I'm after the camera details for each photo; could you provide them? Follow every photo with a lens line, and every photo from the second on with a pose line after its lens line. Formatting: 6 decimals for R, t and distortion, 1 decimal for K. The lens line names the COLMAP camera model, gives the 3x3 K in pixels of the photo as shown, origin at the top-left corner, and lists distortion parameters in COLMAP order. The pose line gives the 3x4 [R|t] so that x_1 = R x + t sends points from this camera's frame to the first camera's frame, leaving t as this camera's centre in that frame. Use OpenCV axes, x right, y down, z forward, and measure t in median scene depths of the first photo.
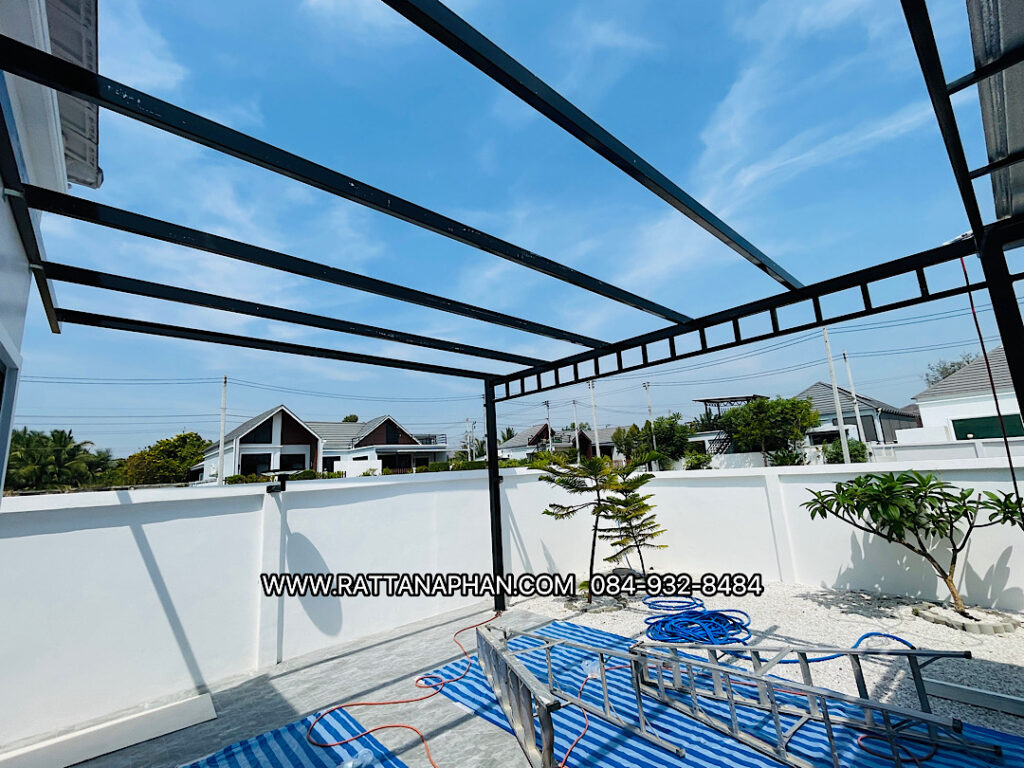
lens RADIAL K [[450.6, 0, 523.1], [0, 450.6, 388.1], [0, 0, 1]] dist [-0.010972, -0.000108]
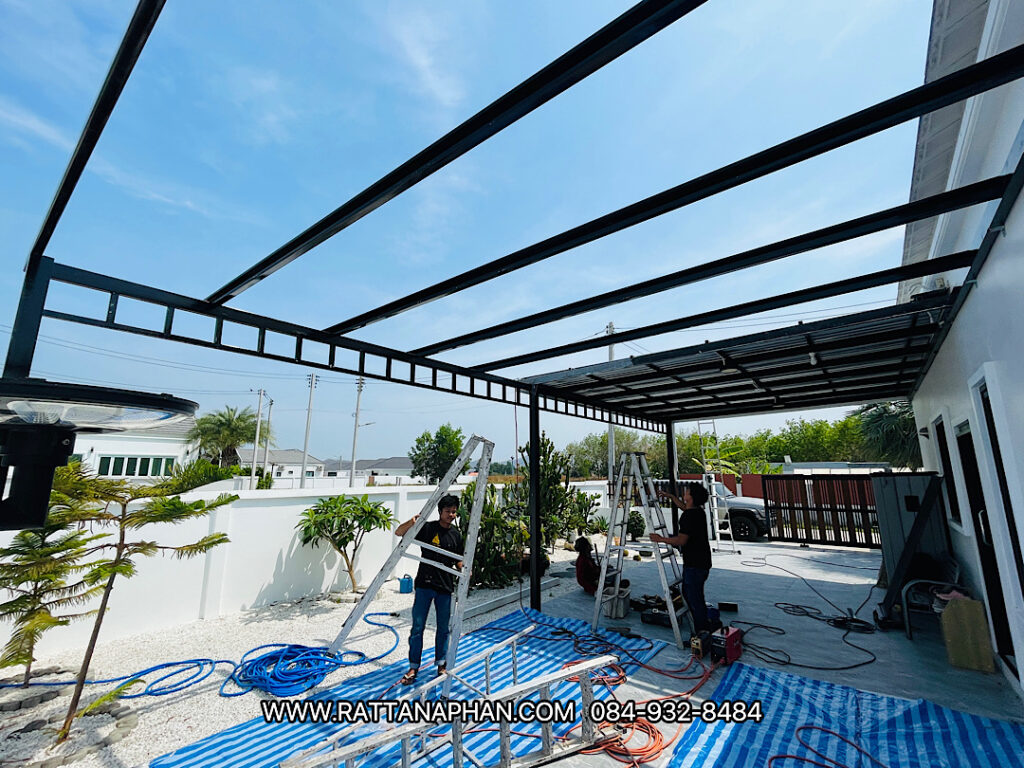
lens RADIAL K [[450.6, 0, 522.5], [0, 450.6, 377.0], [0, 0, 1]] dist [-0.010972, -0.000108]
pose [[-0.172850, 0.259441, 0.950165, -0.638158], [-0.164201, 0.943595, -0.287518, 0.160320], [-0.971165, -0.205716, -0.120500, 0.733042]]
